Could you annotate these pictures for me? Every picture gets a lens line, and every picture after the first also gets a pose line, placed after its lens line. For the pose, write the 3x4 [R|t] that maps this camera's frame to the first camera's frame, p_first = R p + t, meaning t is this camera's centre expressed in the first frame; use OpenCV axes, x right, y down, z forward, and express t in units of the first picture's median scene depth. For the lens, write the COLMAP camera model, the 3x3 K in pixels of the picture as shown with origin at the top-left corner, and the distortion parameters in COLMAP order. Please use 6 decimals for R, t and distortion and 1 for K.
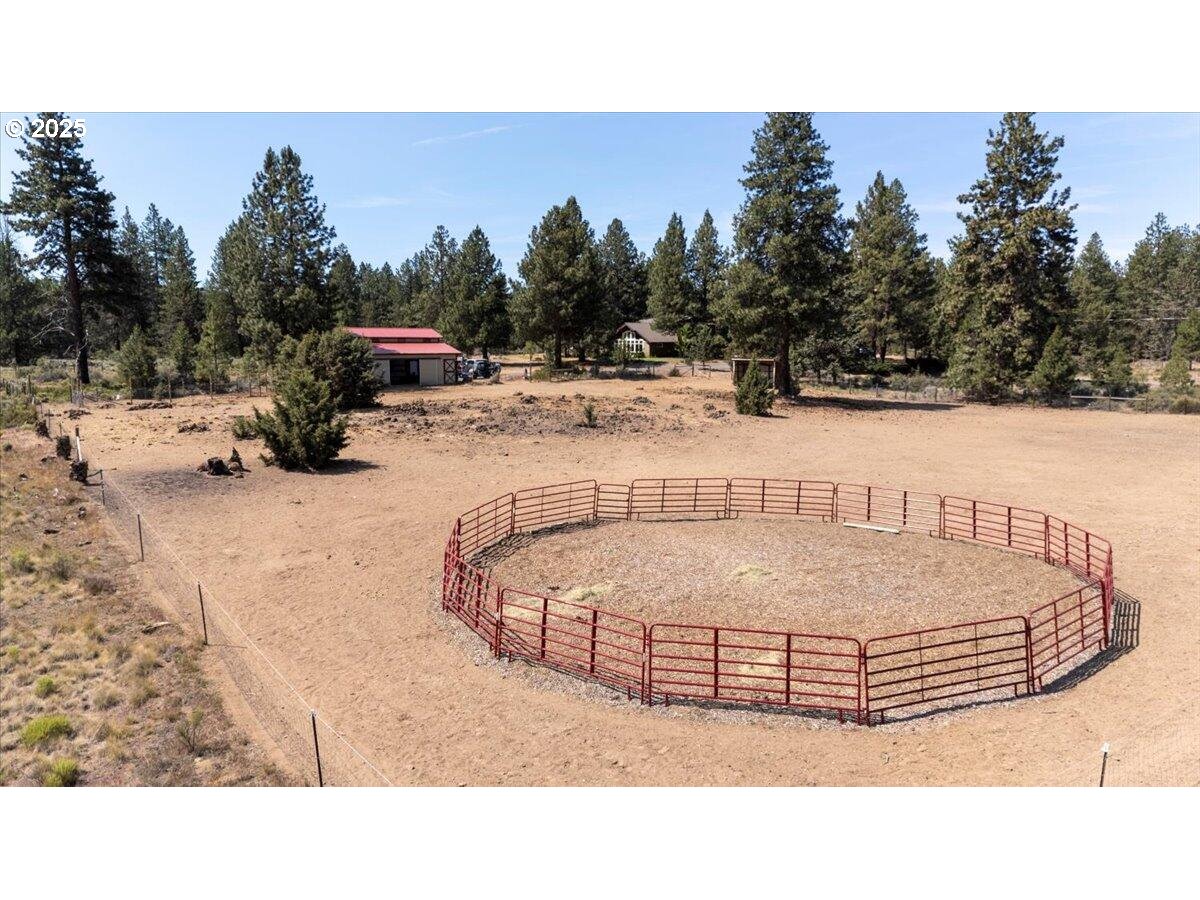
lens RADIAL K [[571.3, 0, 600.0], [0, 571.3, 450.0], [0, 0, 1]] dist [0.011782, 0.000351]
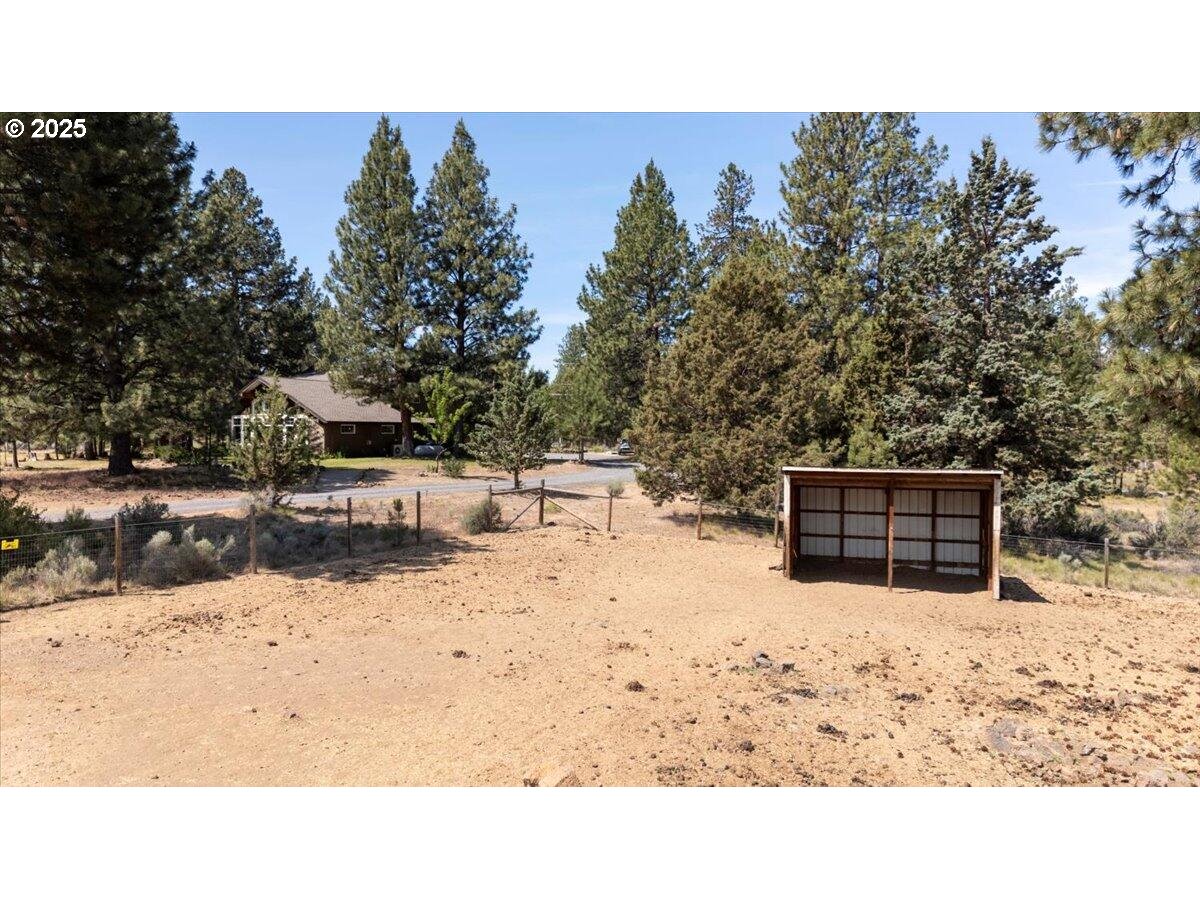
lens RADIAL K [[873.6, 0, 600.0], [0, 873.6, 450.0], [0, 0, 1]] dist [0.001760, 0.000472]
pose [[0.910900, -0.003643, 0.412611, 0.008484], [0.072371, 0.985871, -0.151066, -0.063667], [-0.406231, 0.167467, 0.898294, 0.387219]]
